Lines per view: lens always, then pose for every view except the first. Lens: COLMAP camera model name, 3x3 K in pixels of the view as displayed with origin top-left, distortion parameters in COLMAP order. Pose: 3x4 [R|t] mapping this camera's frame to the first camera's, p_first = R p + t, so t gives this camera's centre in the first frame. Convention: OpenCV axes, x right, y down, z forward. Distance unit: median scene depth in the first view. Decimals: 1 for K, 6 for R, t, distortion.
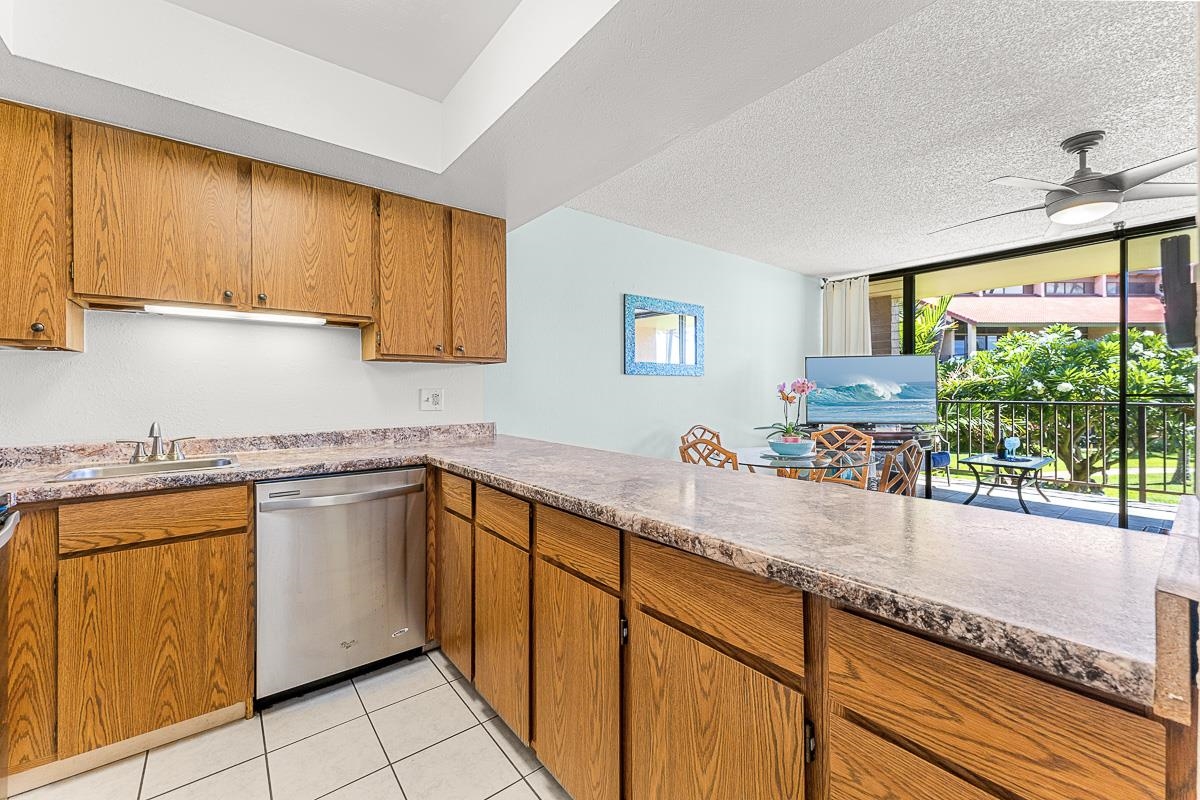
lens RADIAL K [[484.4, 0, 598.7], [0, 484.4, 391.5], [0, 0, 1]] dist [-0.001185, 0.000028]
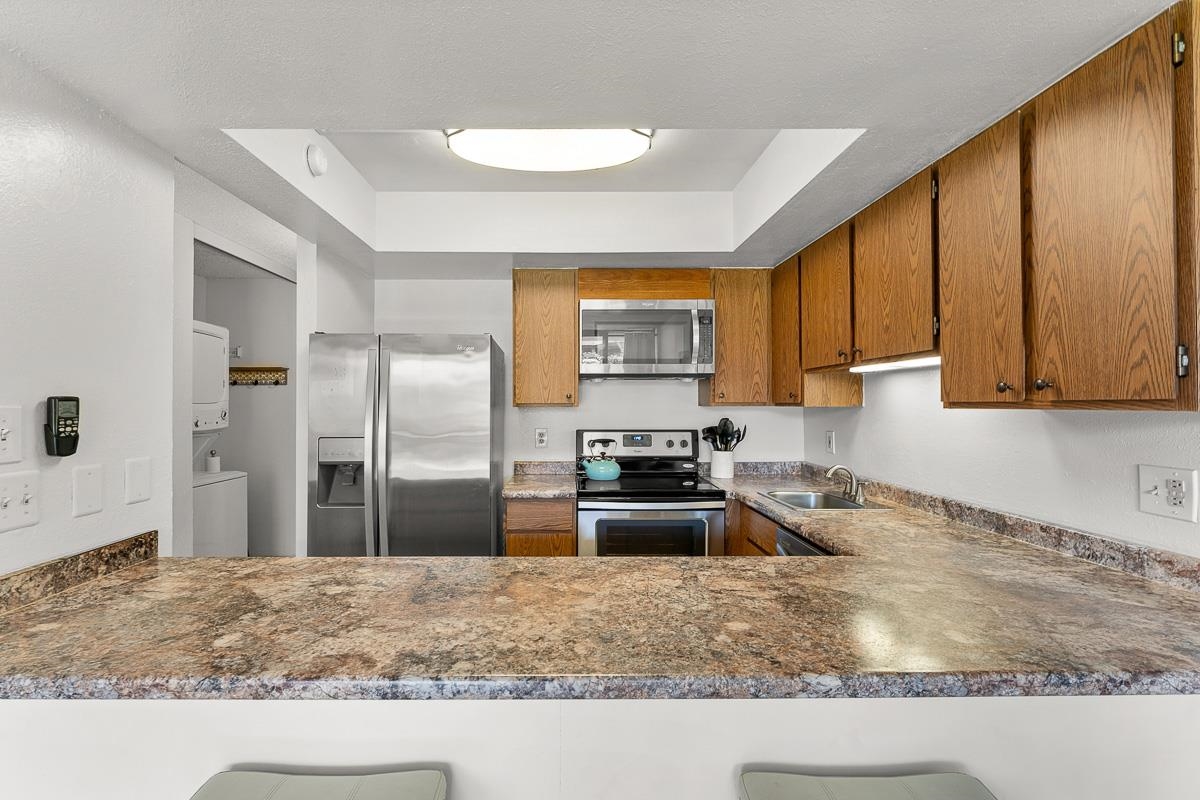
lens RADIAL K [[526.6, 0, 573.6], [0, 526.6, 397.6], [0, 0, 1]] dist [-0.003930, -0.001240]
pose [[-0.618116, -0.005099, -0.786070, 0.411627], [-0.000204, 0.999980, -0.006327, -0.074832], [0.786087, -0.003751, -0.618105, 0.989357]]
